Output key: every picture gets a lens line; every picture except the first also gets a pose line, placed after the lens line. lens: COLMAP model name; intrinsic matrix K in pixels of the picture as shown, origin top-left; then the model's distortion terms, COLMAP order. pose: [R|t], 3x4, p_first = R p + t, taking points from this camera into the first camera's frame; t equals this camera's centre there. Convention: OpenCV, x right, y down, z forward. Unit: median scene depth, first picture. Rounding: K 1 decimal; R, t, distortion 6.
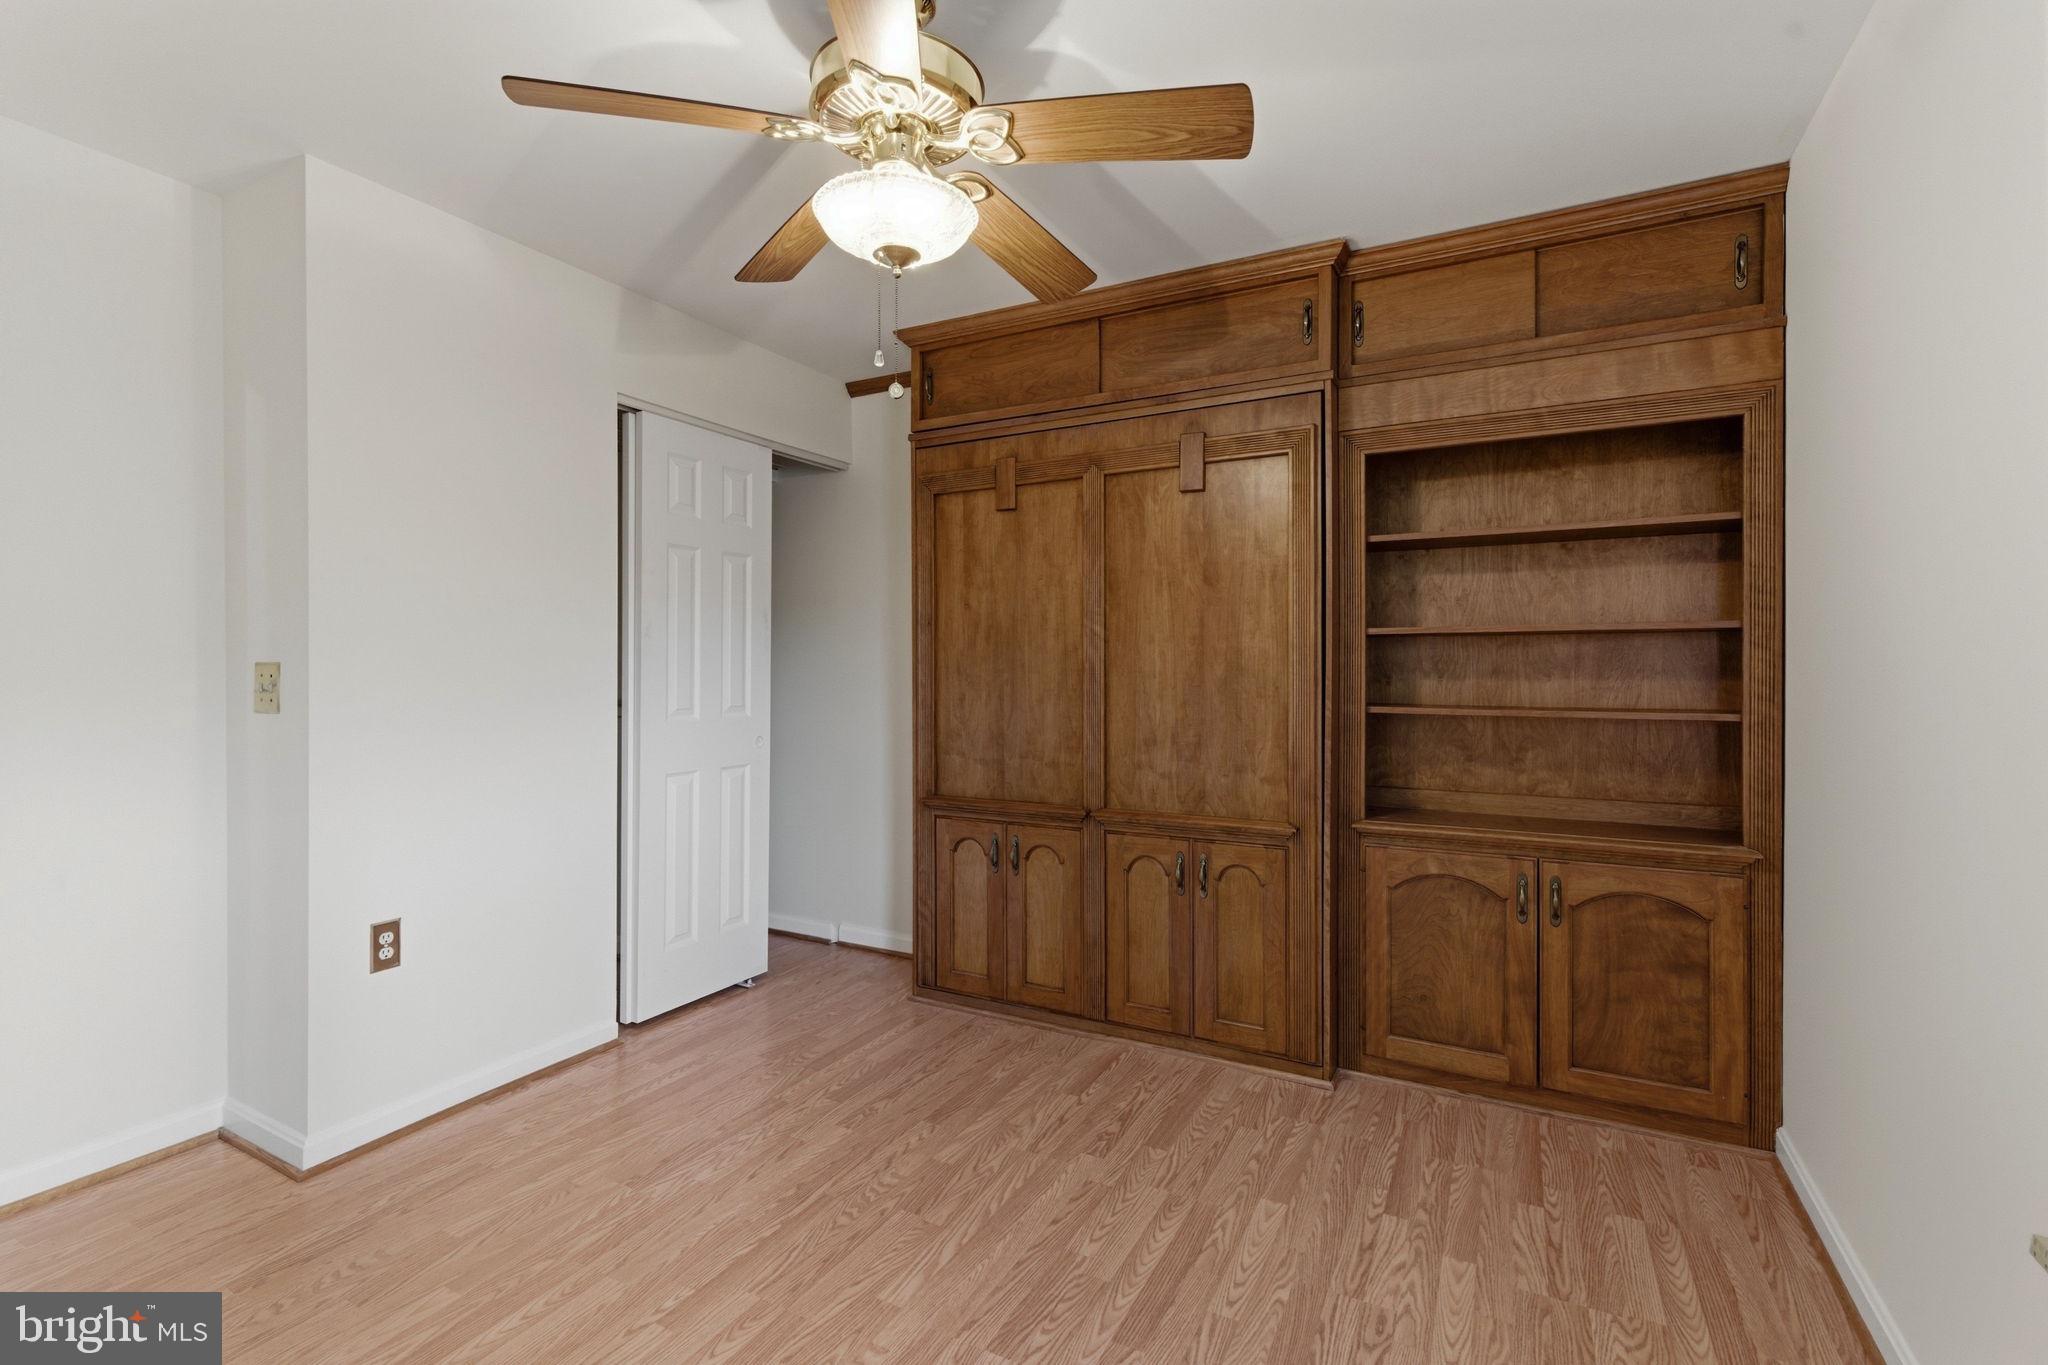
lens RADIAL K [[923.6, 0, 1019.4], [0, 923.6, 675.9], [0, 0, 1]] dist [-0.001870, 0.000422]
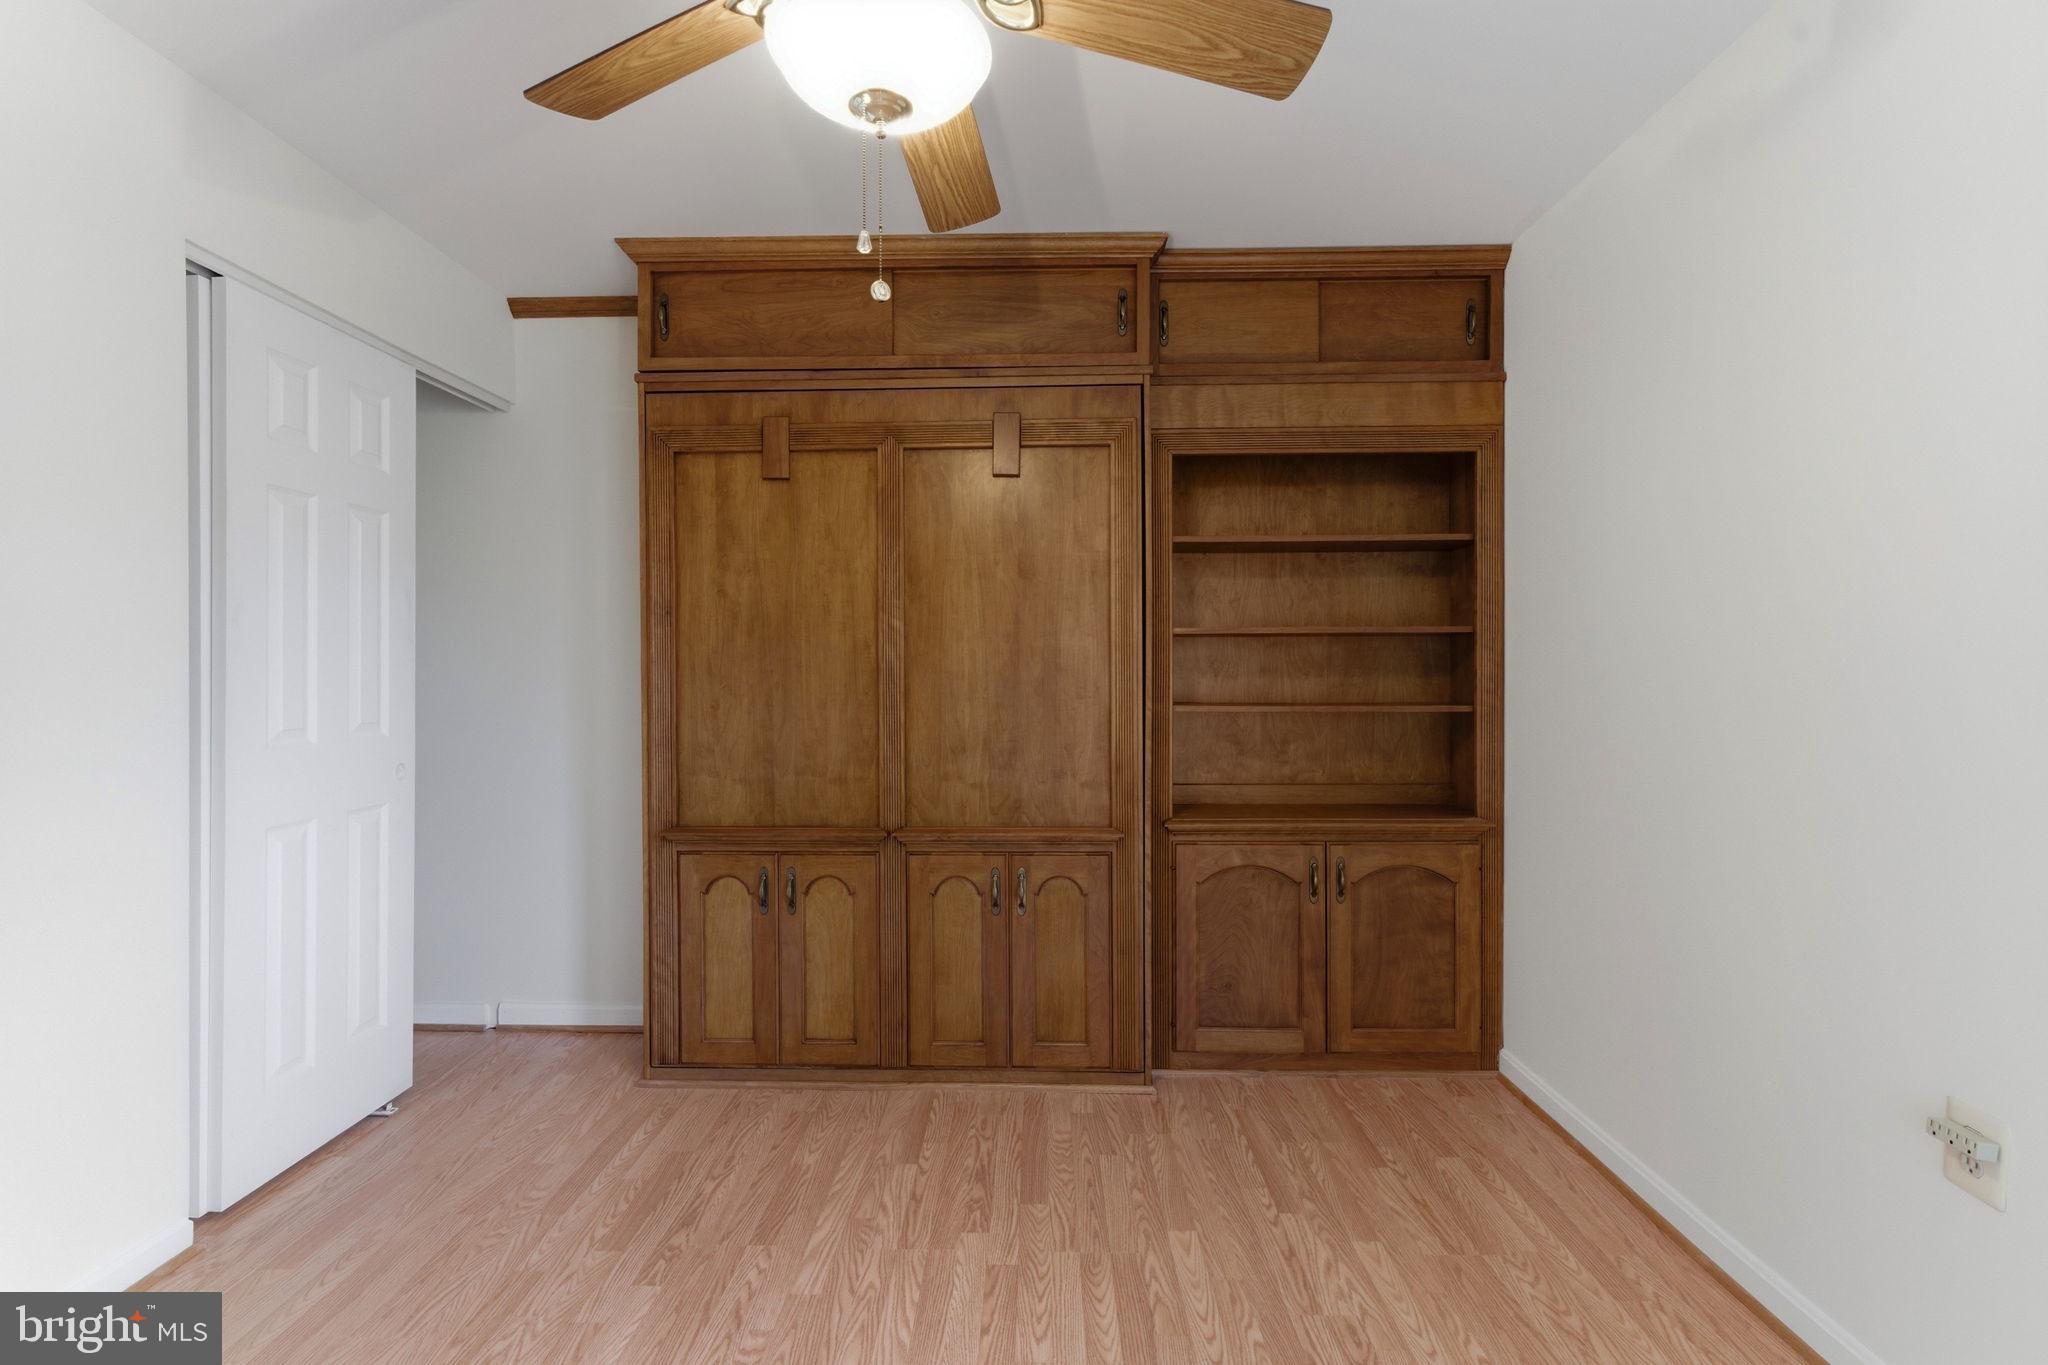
lens RADIAL K [[920.1, 0, 1019.4], [0, 920.1, 679.3], [0, 0, 1]] dist [-0.003104, 0.000414]
pose [[0.891052, -0.007813, 0.453834, -0.228203], [0.006430, 0.999969, 0.004591, -0.001173], [-0.453856, -0.001173, 0.891074, 0.182807]]
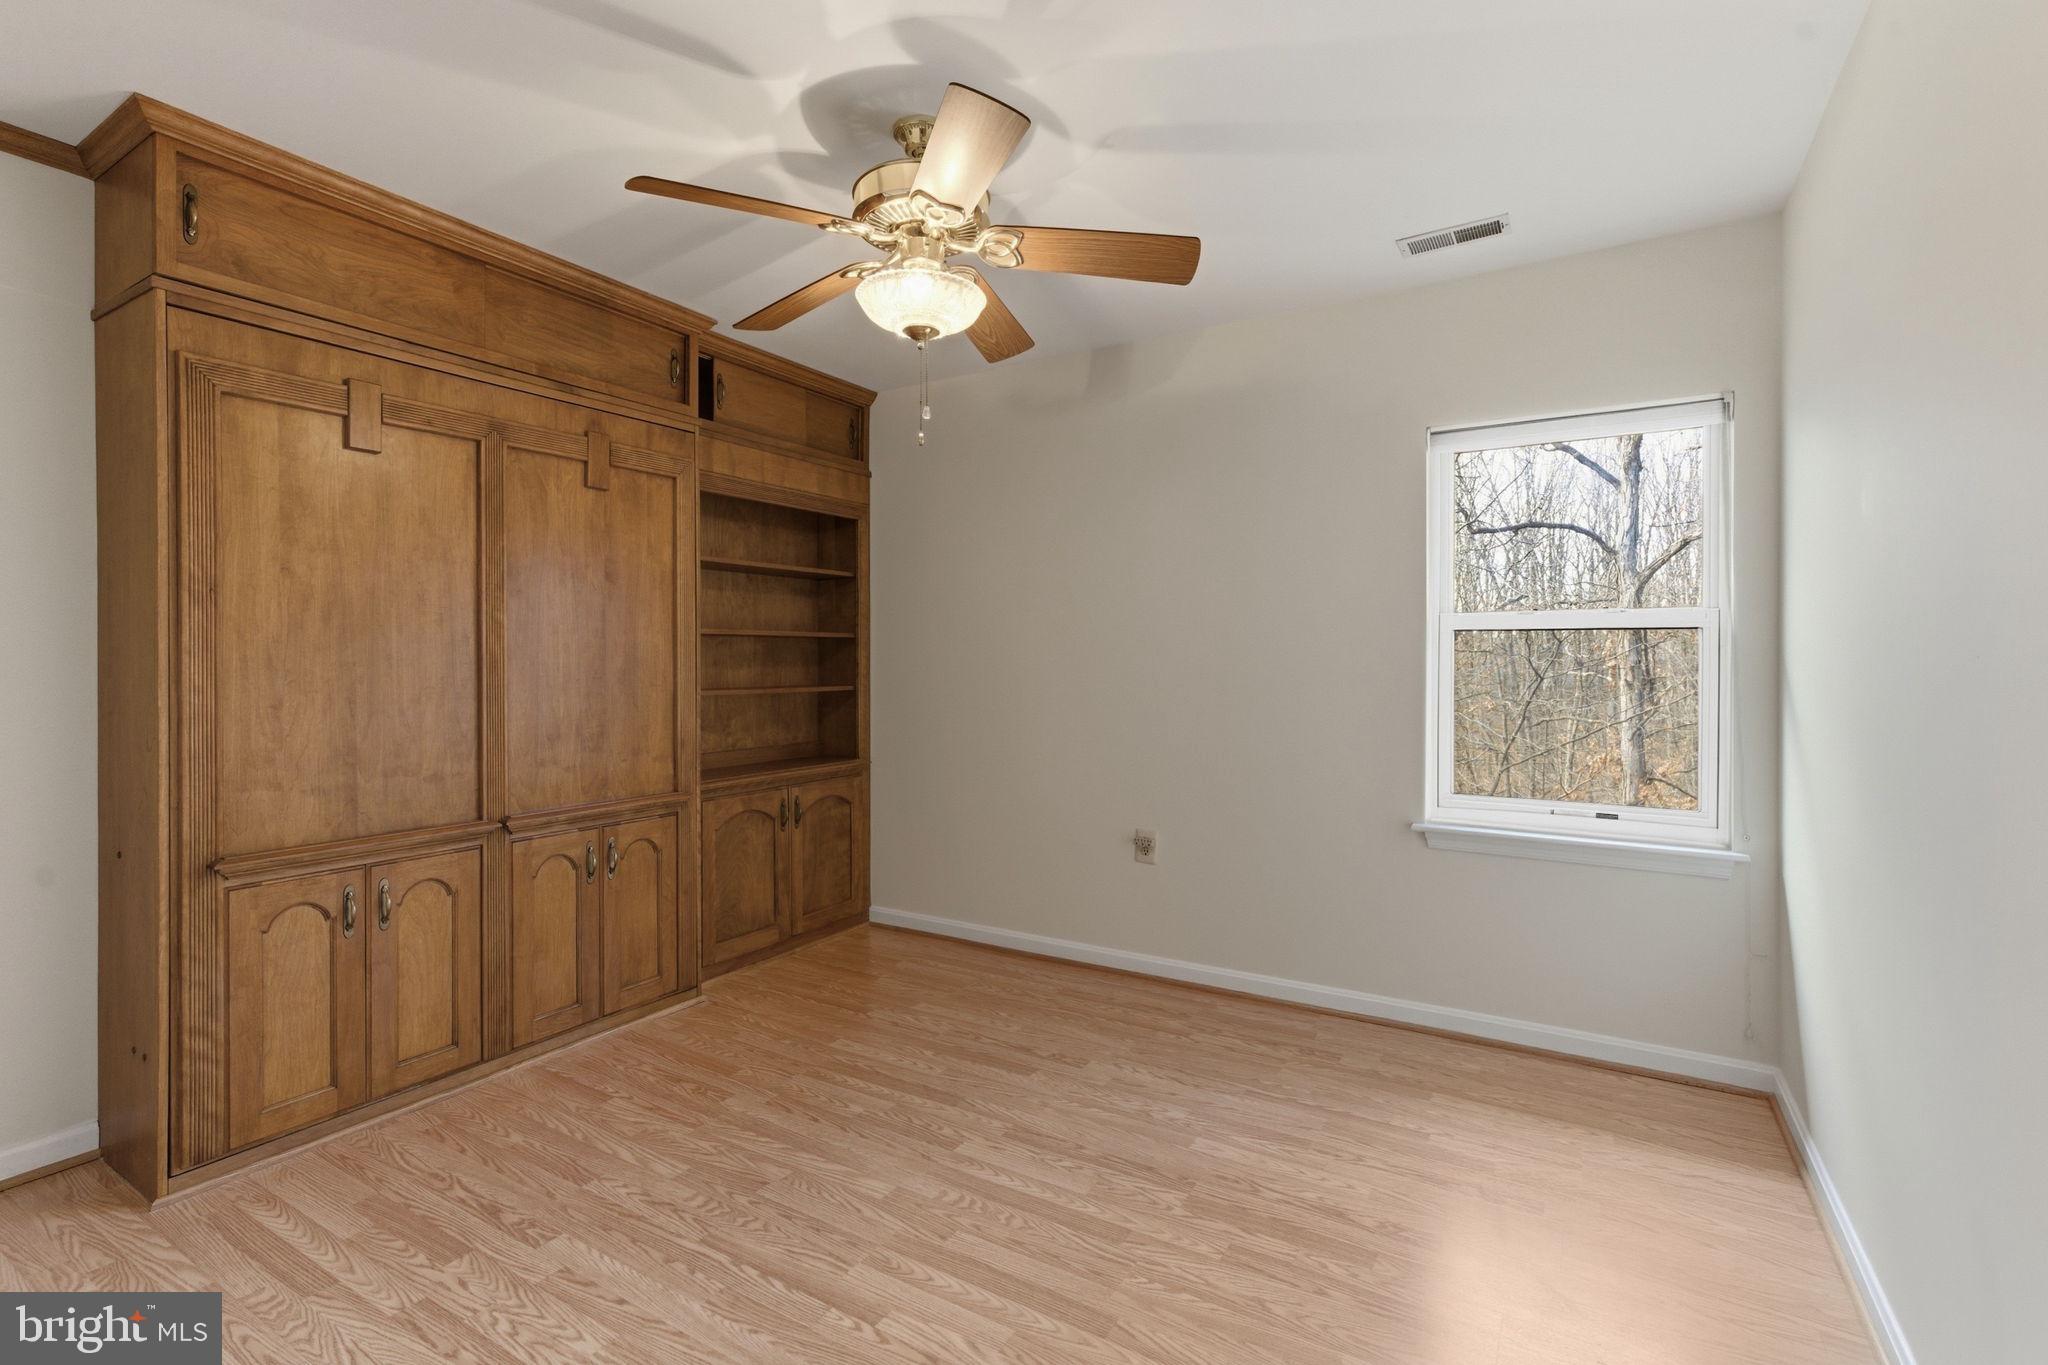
lens RADIAL K [[933.0, 0, 1021.3], [0, 933.0, 666.8], [0, 0, 1]] dist [-0.001461, 0.000598]
pose [[0.052682, -0.007649, 0.998582, -0.862565], [0.008911, 0.999934, 0.007189, -0.004699], [-0.998572, 0.008520, 0.052747, 0.492718]]
